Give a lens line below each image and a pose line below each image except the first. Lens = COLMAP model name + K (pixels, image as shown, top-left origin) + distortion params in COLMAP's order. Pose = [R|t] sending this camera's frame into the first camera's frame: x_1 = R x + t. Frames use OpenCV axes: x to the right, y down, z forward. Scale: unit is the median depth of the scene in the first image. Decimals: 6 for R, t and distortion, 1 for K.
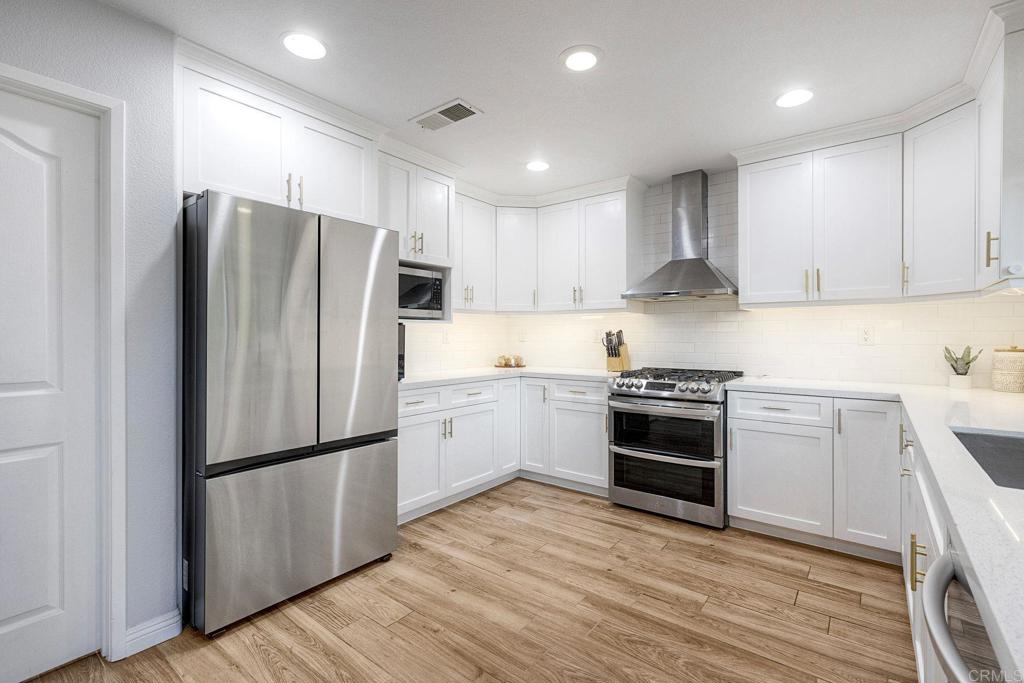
lens RADIAL K [[467.8, 0, 511.4], [0, 467.8, 339.4], [0, 0, 1]] dist [-0.006290, -0.000551]
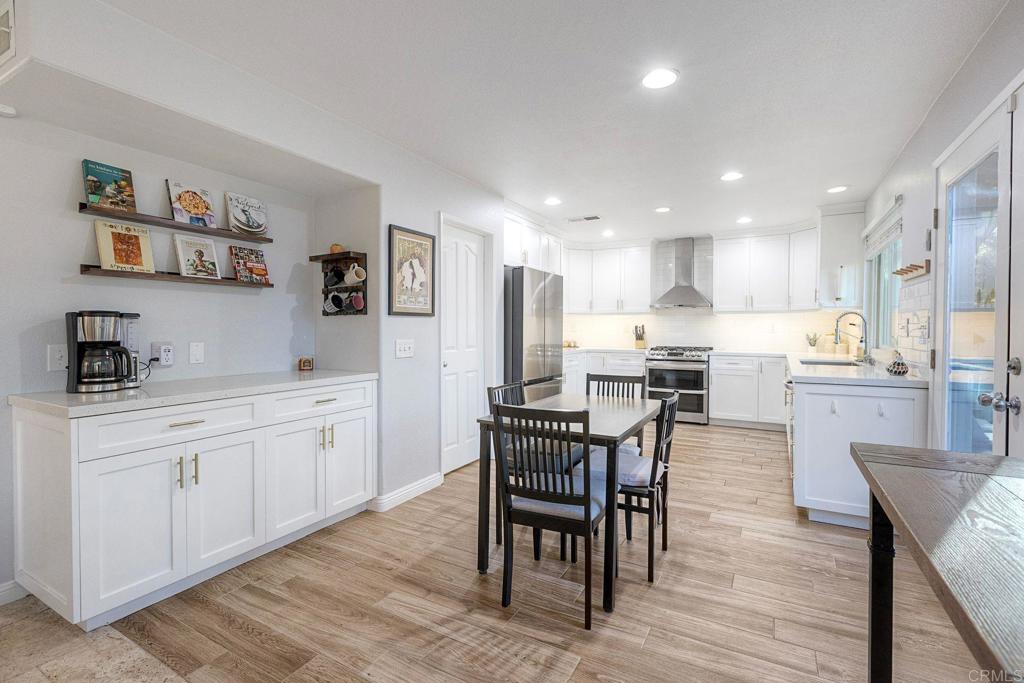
lens RADIAL K [[467.8, 0, 512.7], [0, 467.8, 338.4], [0, 0, 1]] dist [-0.006290, -0.000551]
pose [[0.989603, -0.000093, 0.143827, -0.641482], [-0.001784, 0.999915, 0.012917, 0.011387], [-0.143816, -0.013039, 0.989519, -0.835413]]
